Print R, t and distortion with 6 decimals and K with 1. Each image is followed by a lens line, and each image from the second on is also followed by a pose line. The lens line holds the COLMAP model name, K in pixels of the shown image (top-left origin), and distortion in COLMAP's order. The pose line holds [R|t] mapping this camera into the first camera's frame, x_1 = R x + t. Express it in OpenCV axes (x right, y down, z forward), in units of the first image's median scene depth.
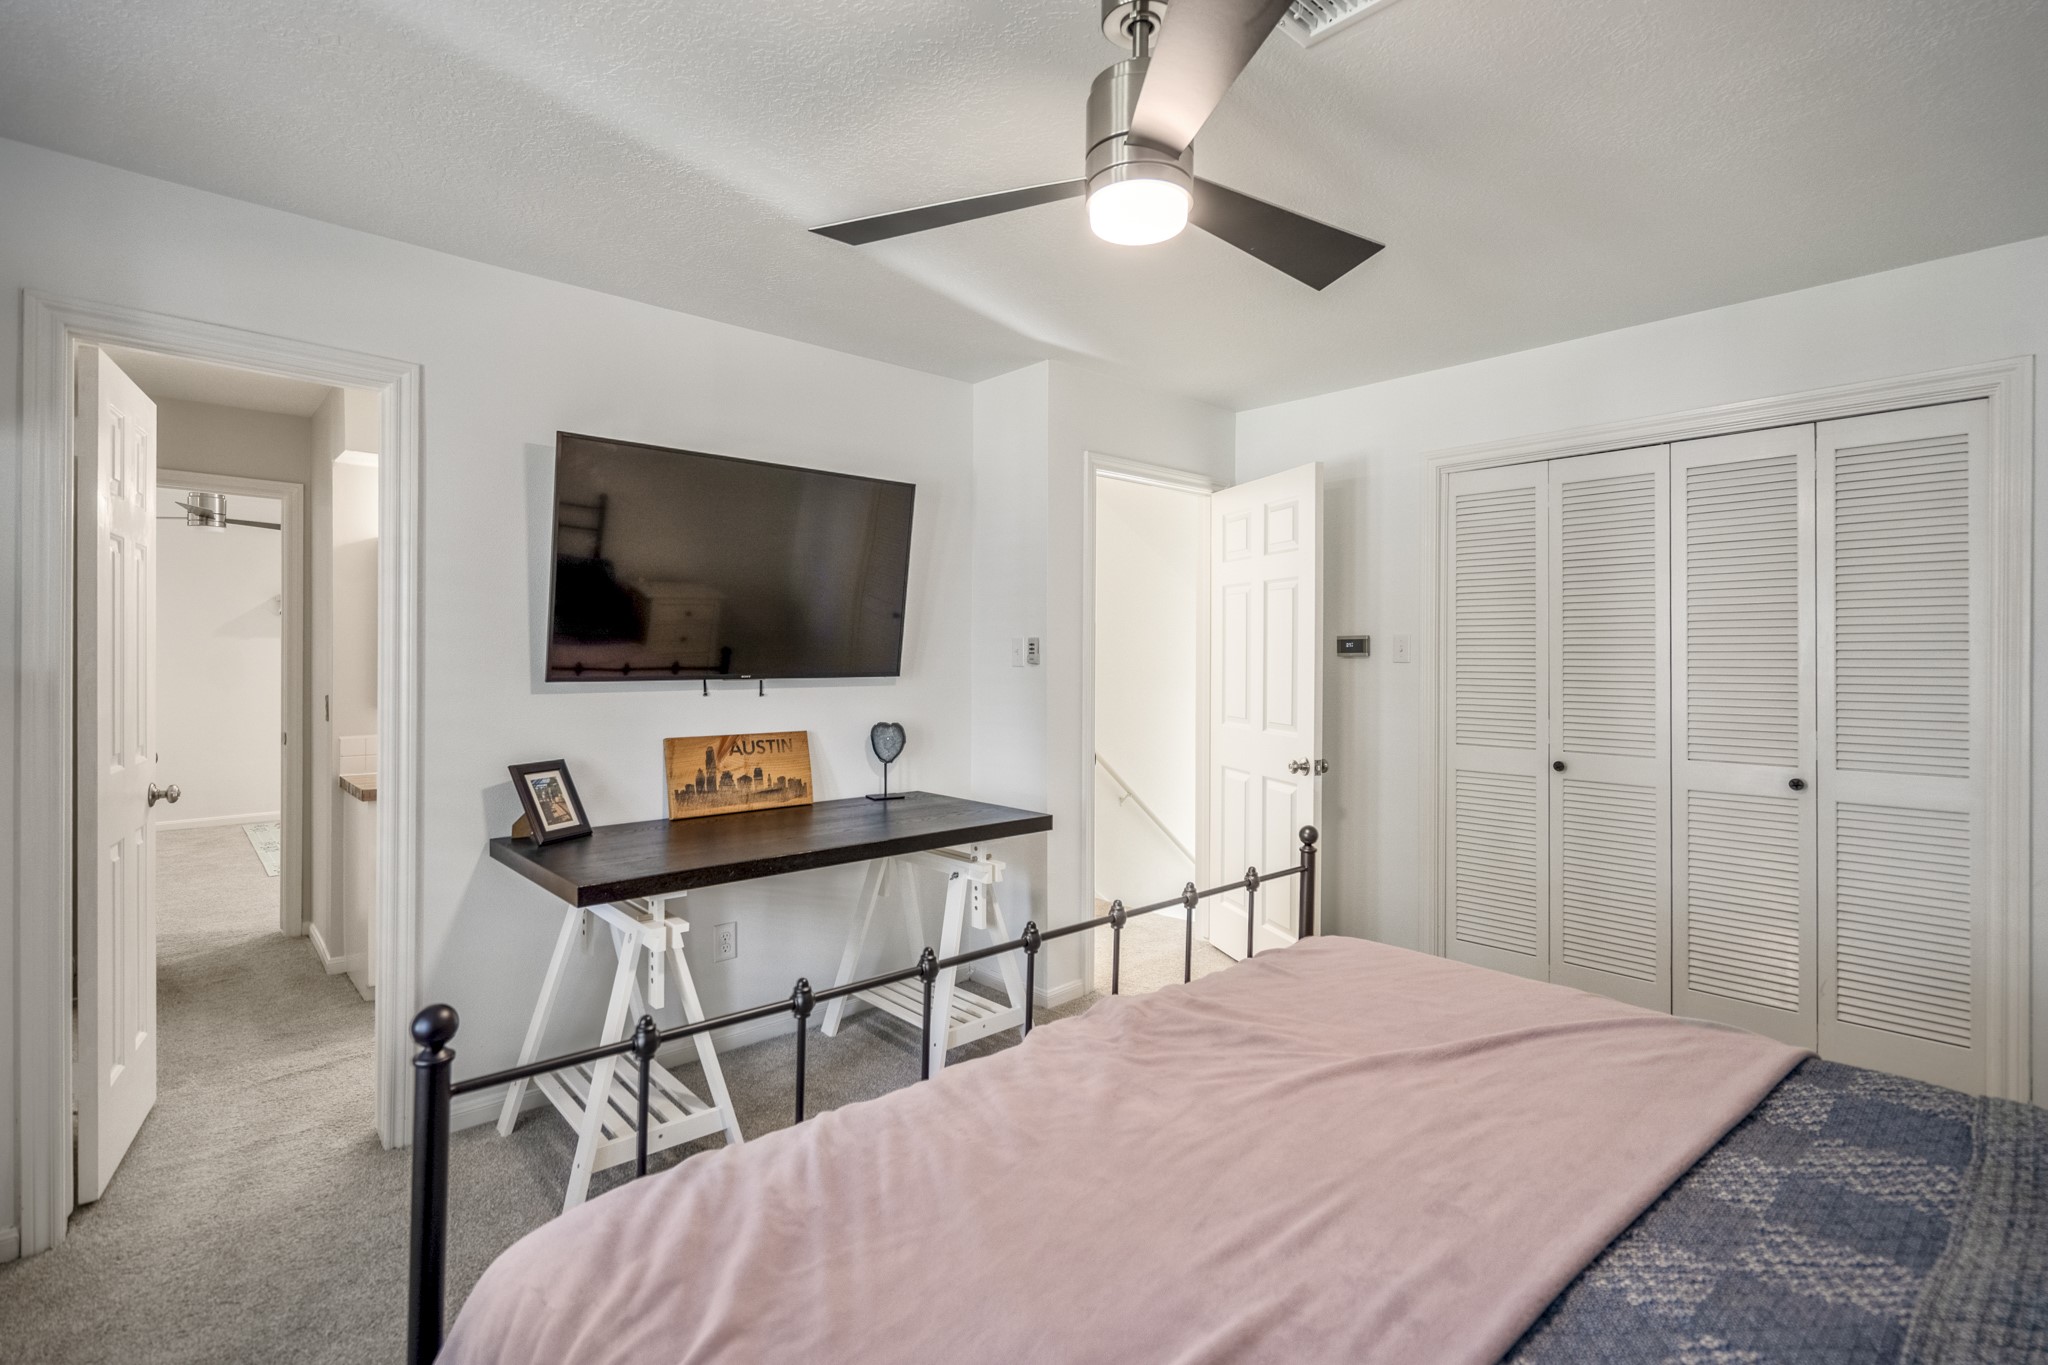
lens RADIAL K [[975.7, 0, 1024.0], [0, 975.7, 682.5], [0, 0, 1]] dist [-0.061925, 0.026571]
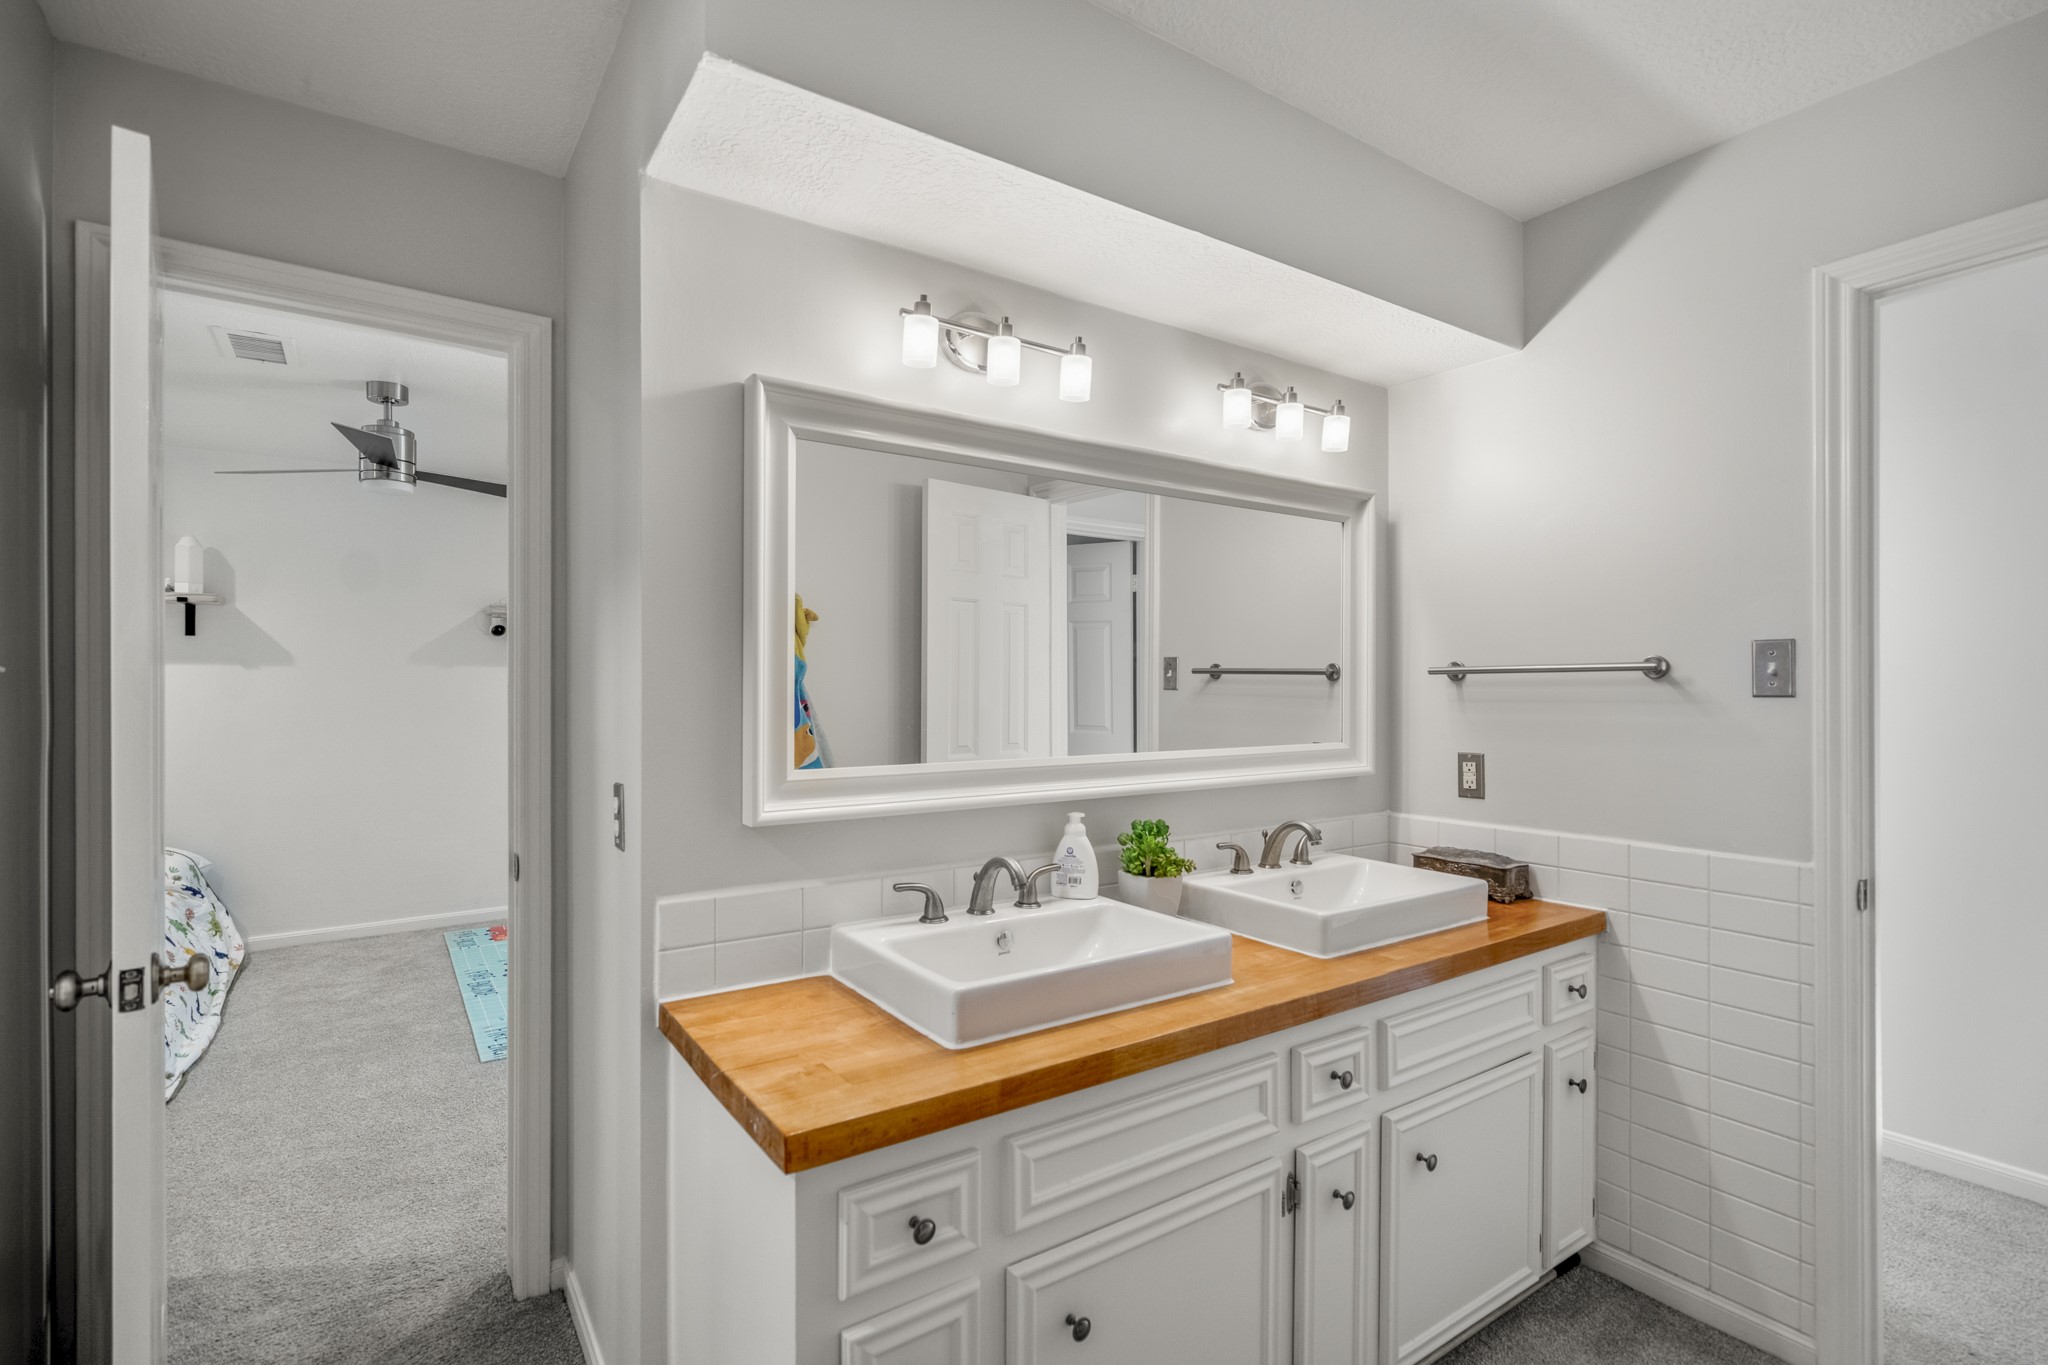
lens RADIAL K [[975.7, 0, 1024.0], [0, 975.7, 682.5], [0, 0, 1]] dist [-0.061925, 0.026571]
pose [[0.988319, -0.016888, -0.151462, -0.356847], [0.013604, 0.999650, -0.022692, -0.012771], [0.151792, 0.020366, 0.988203, 0.444327]]
